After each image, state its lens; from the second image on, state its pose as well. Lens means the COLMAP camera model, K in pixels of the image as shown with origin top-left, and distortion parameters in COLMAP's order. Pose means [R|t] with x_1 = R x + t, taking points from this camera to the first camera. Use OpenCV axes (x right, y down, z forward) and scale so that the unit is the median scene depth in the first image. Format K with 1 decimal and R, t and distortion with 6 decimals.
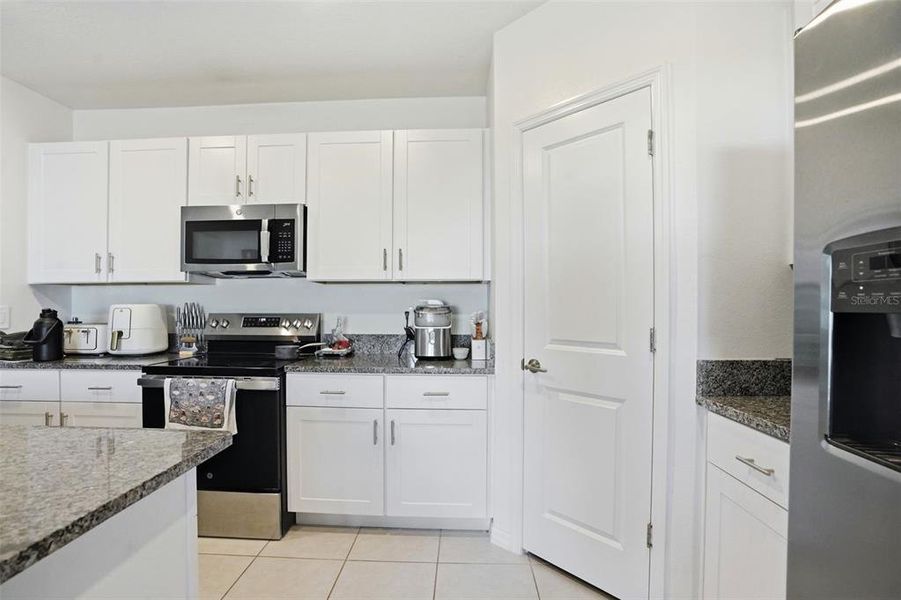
lens RADIAL K [[417.2, 0, 447.6], [0, 417.2, 303.8], [0, 0, 1]] dist [-0.069642, 0.027207]
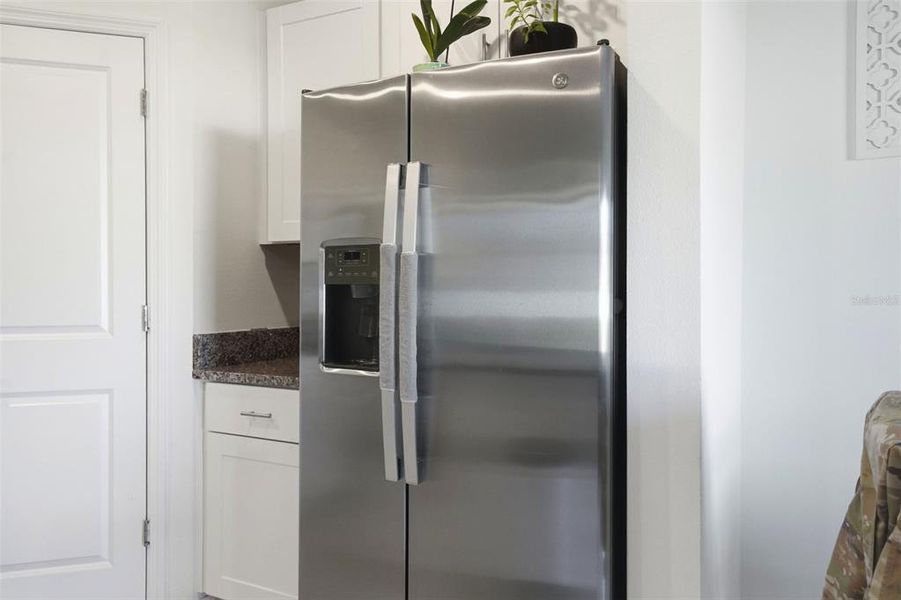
lens RADIAL K [[704.7, 0, 452.1], [0, 704.7, 290.4], [0, 0, 1]] dist [0.031589, -0.000801]
pose [[0.453073, -0.010824, 0.891408, -0.390236], [-0.002265, 0.999909, 0.013293, 0.001747], [-0.891471, -0.008042, 0.453007, -0.215516]]
